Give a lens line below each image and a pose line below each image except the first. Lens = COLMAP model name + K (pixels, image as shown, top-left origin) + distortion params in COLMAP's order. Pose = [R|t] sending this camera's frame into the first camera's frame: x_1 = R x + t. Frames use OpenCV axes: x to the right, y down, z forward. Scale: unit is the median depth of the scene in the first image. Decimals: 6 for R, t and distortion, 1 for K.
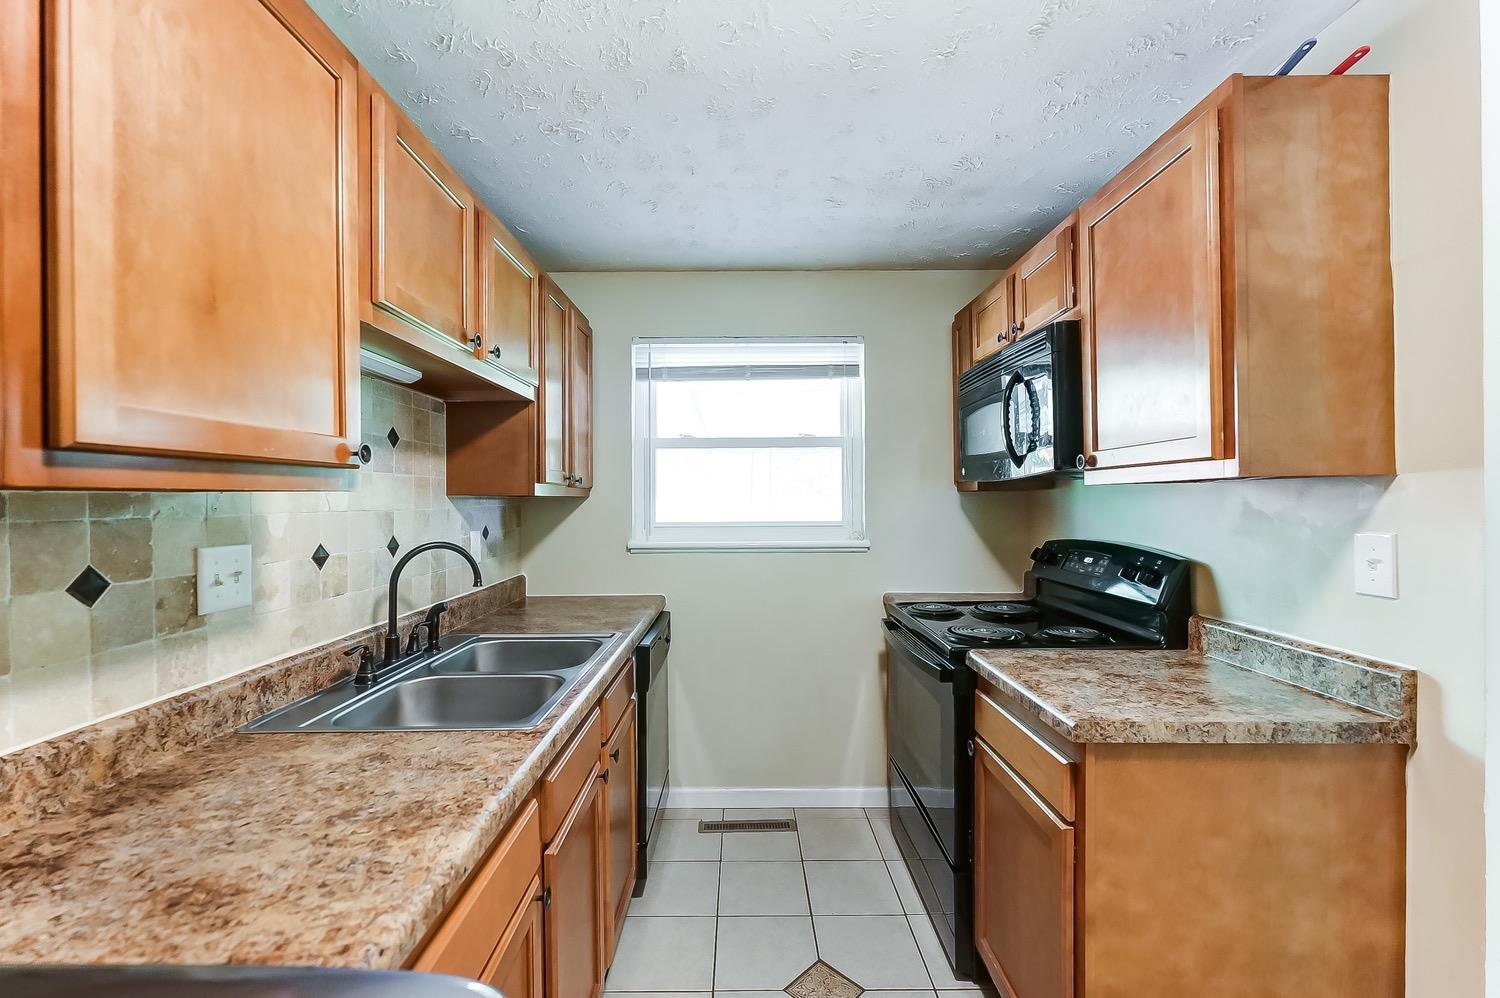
lens RADIAL K [[617.0, 0, 755.9], [0, 617.0, 496.6], [0, 0, 1]] dist [0.002582, -0.001862]
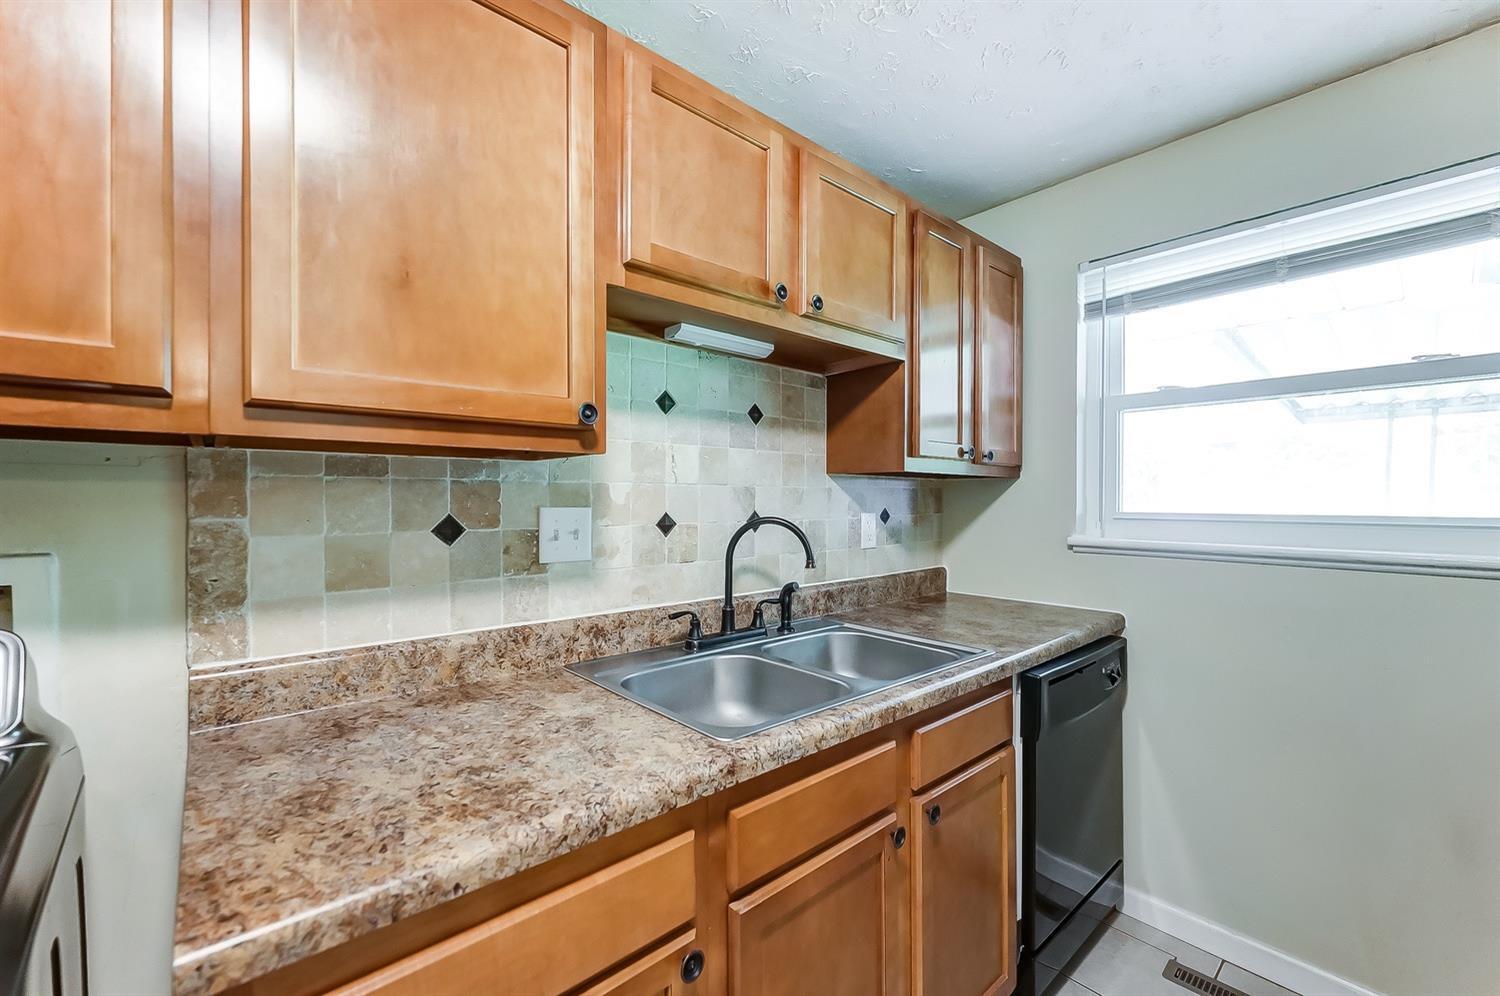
lens RADIAL K [[617.0, 0, 742.5], [0, 617.0, 497.9], [0, 0, 1]] dist [0.002582, -0.001862]
pose [[0.650128, 0.005865, -0.759802, 0.265573], [-0.001622, 0.999979, 0.006331, 0.055832], [0.759823, -0.002884, 0.650123, 0.510219]]
